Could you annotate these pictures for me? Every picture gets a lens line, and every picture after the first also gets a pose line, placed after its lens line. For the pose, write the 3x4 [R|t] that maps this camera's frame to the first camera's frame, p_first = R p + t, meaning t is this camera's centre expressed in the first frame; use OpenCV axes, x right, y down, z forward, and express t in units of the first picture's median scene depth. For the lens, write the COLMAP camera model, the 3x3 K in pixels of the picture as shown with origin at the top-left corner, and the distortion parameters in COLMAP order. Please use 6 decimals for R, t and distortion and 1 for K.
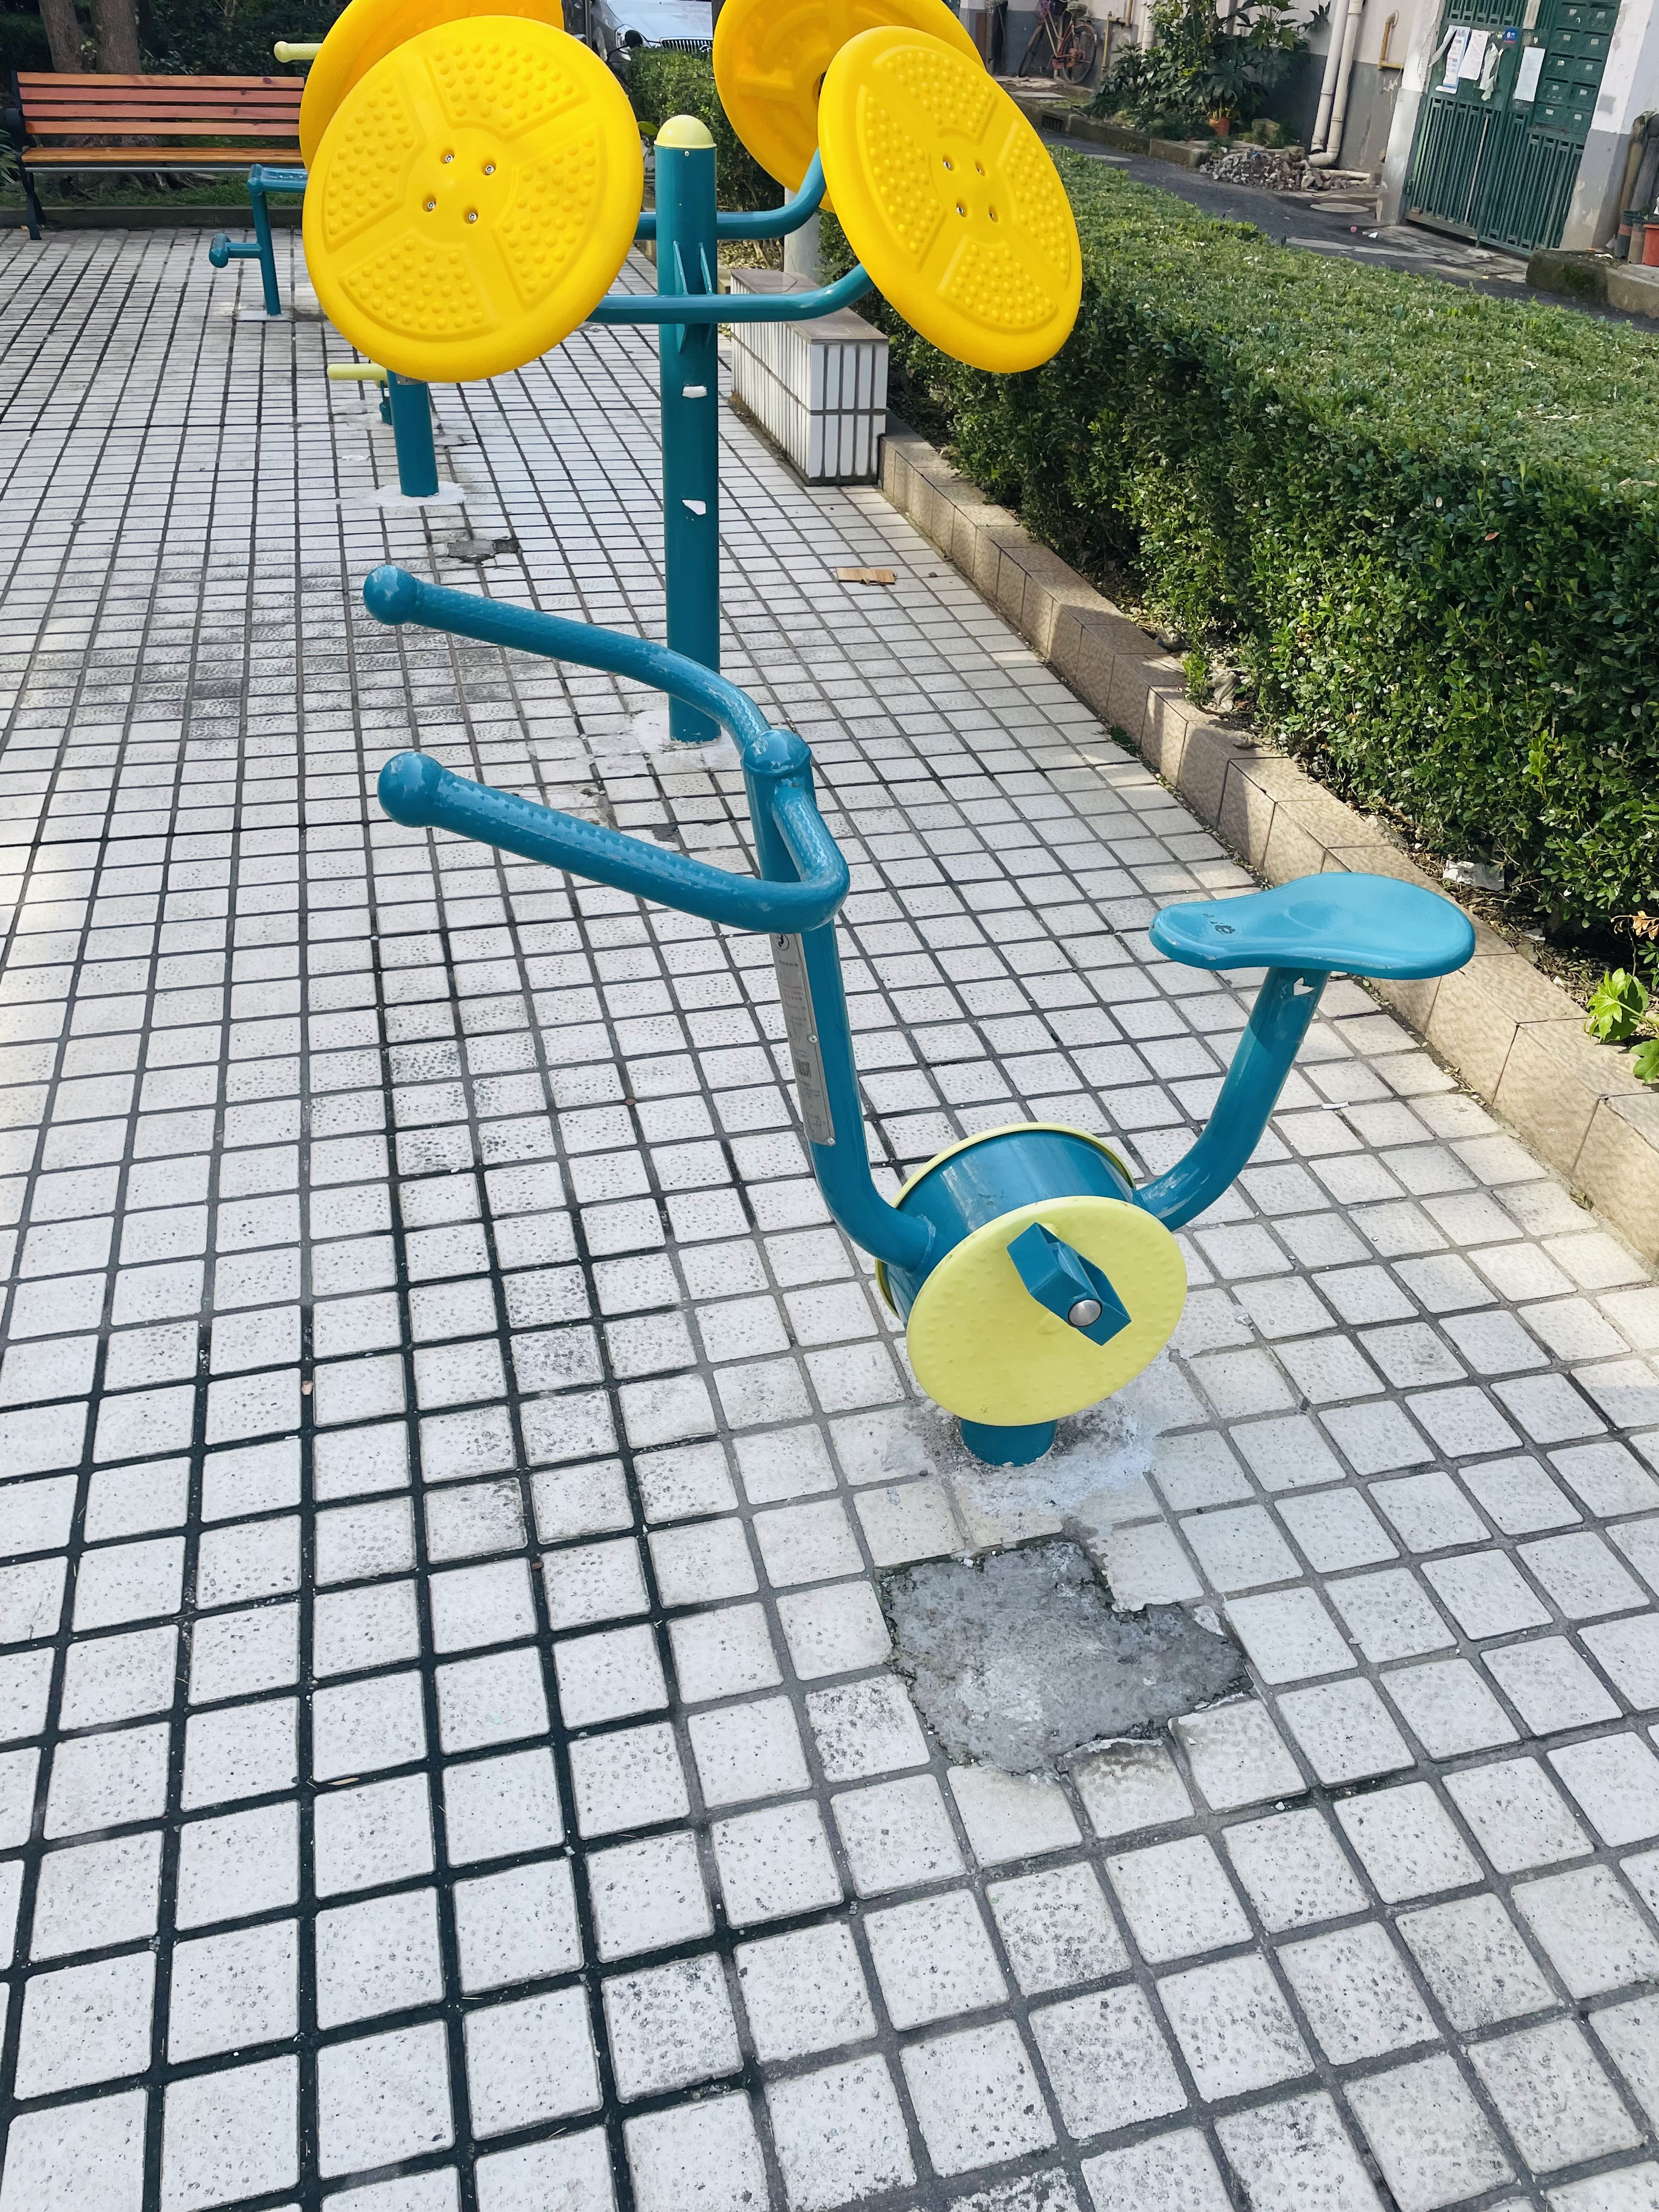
lens RADIAL K [[1698.1, 0, 827.7], [0, 1698.1, 1123.4], [0, 0, 1]] dist [0.076328, -0.094694]
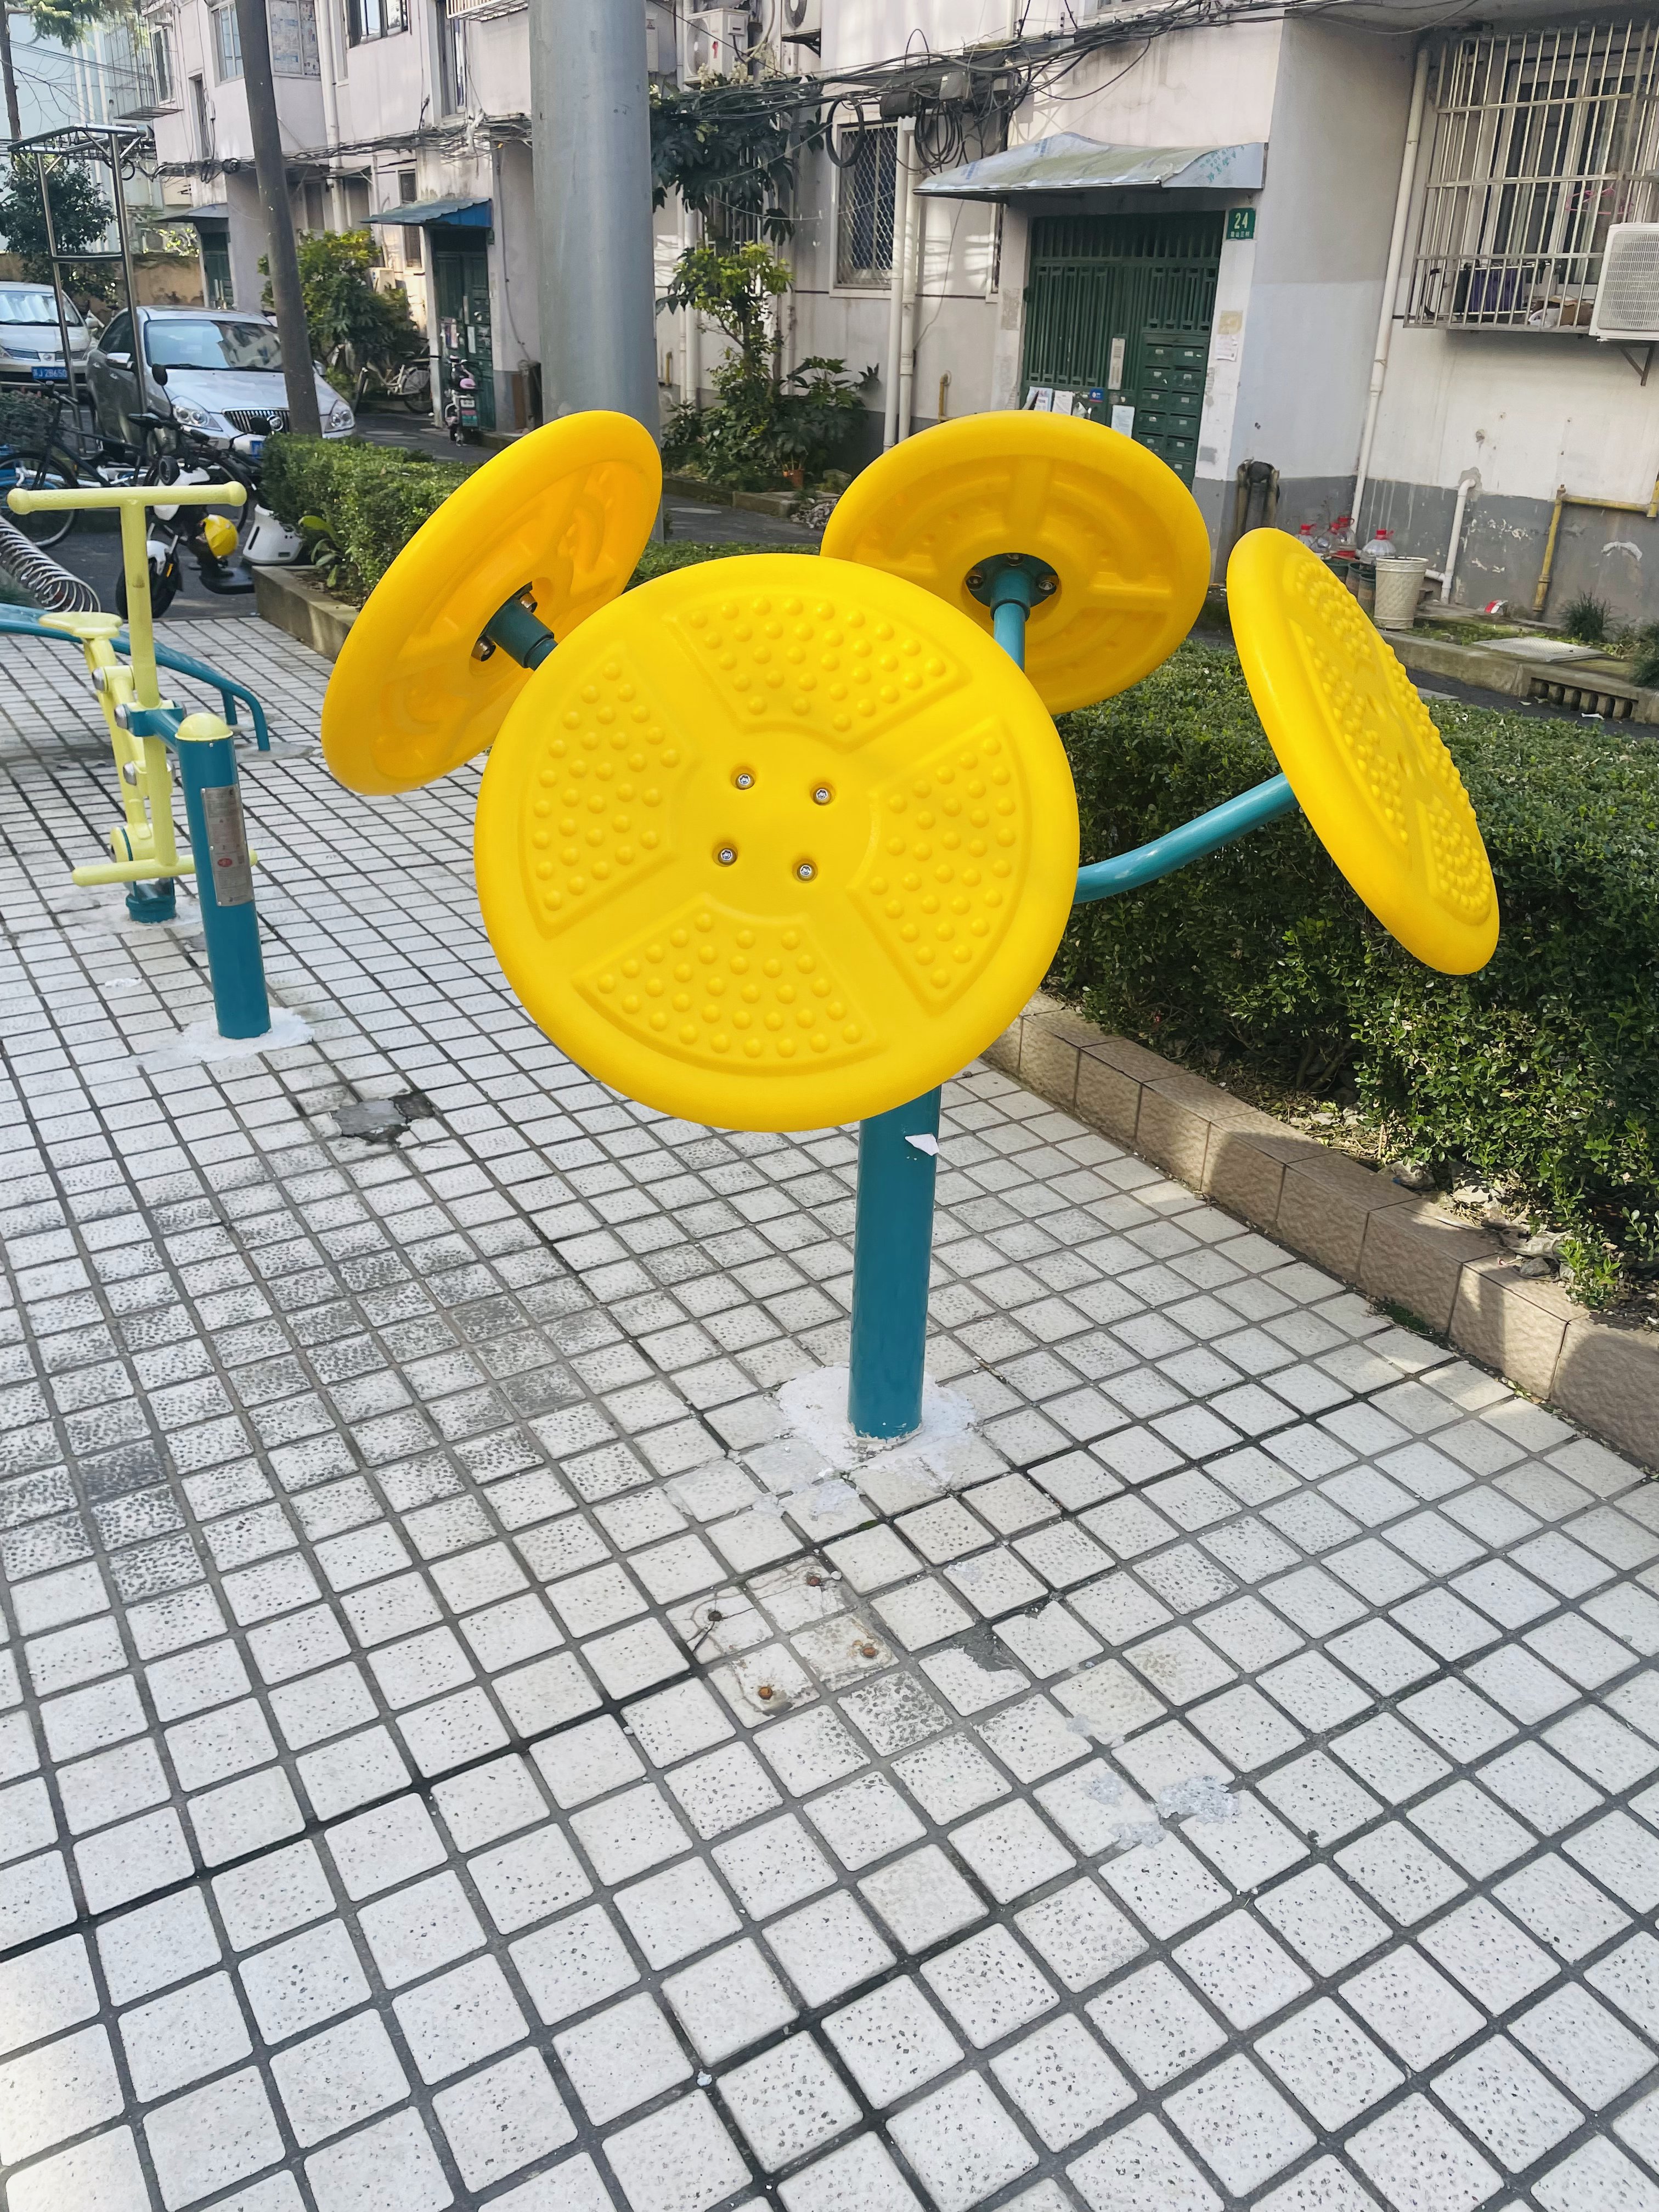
lens RADIAL K [[1698.1, 0, 844.5], [0, 1698.1, 1082.1], [0, 0, 1]] dist [0.076328, -0.094694]
pose [[0.955794, -0.126486, 0.265440, -0.204732], [0.170318, 0.974038, -0.149136, -0.205711], [-0.239685, 0.187752, 0.952523, 0.250920]]
